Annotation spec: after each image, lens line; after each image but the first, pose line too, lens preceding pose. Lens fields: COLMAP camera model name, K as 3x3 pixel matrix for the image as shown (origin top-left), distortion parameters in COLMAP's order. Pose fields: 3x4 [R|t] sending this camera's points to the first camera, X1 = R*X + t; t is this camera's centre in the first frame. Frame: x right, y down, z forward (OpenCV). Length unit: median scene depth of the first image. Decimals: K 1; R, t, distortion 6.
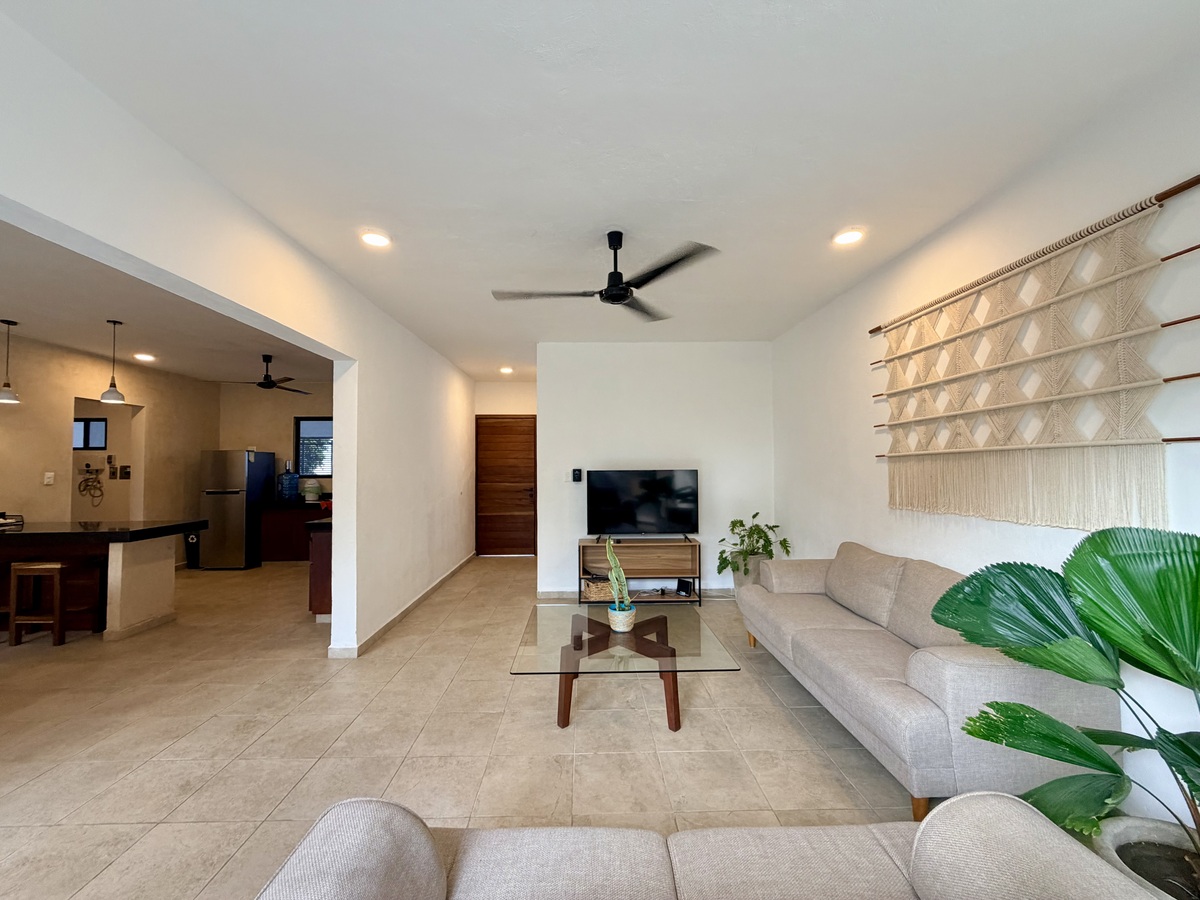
lens RADIAL K [[478.5, 0, 594.4], [0, 478.5, 450.9], [0, 0, 1]] dist [0.000468, 0.000139]
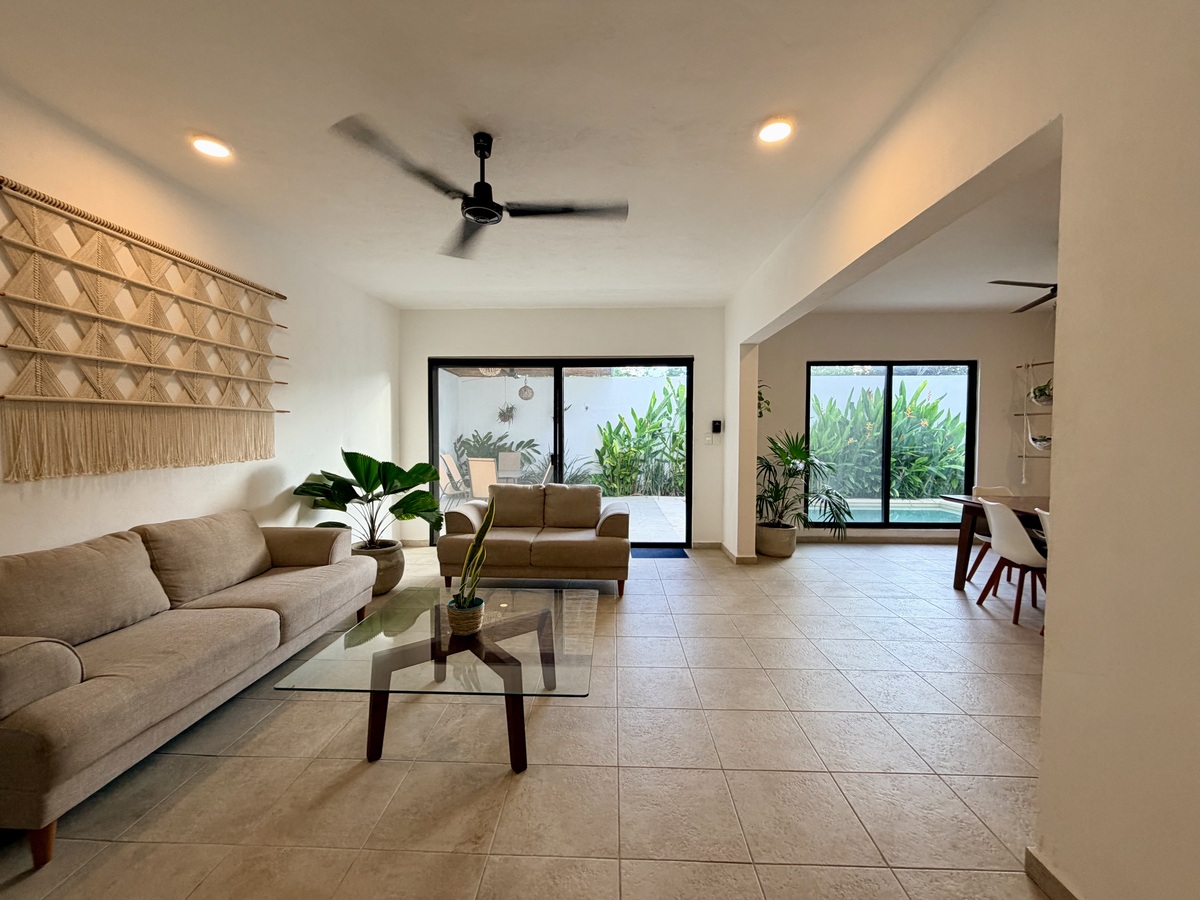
lens RADIAL K [[478.5, 0, 595.7], [0, 478.5, 450.8], [0, 0, 1]] dist [0.000468, 0.000139]
pose [[-0.998267, 0.004330, 0.058688, -0.141859], [0.004465, 0.999988, 0.002164, 0.066520], [-0.058678, 0.002423, -0.998274, 1.305528]]
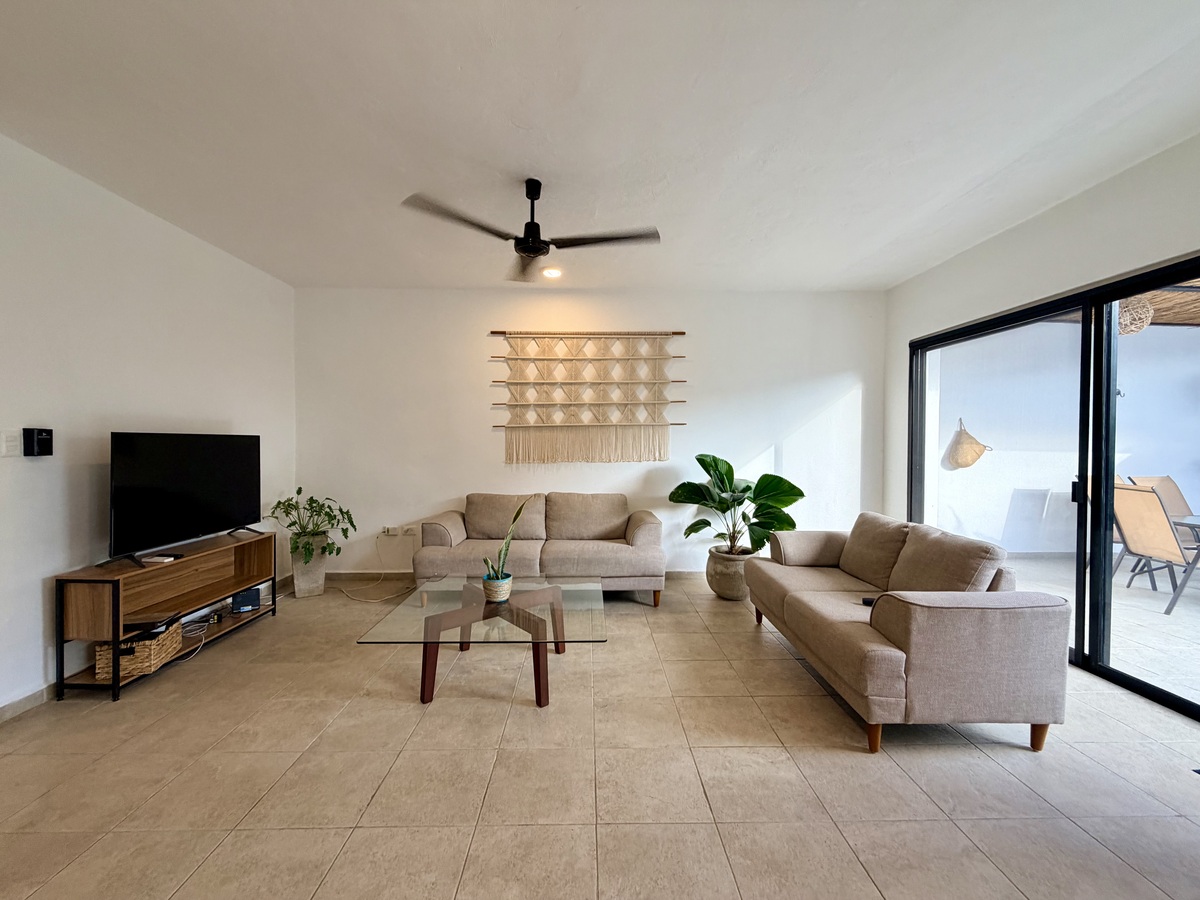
lens RADIAL K [[478.5, 0, 594.6], [0, 478.5, 451.0], [0, 0, 1]] dist [0.000468, 0.000139]
pose [[0.005341, -0.009977, 0.999936, -0.657821], [-0.031181, 0.999462, 0.010139, 0.050243], [-0.999499, -0.031233, 0.005027, 0.611939]]
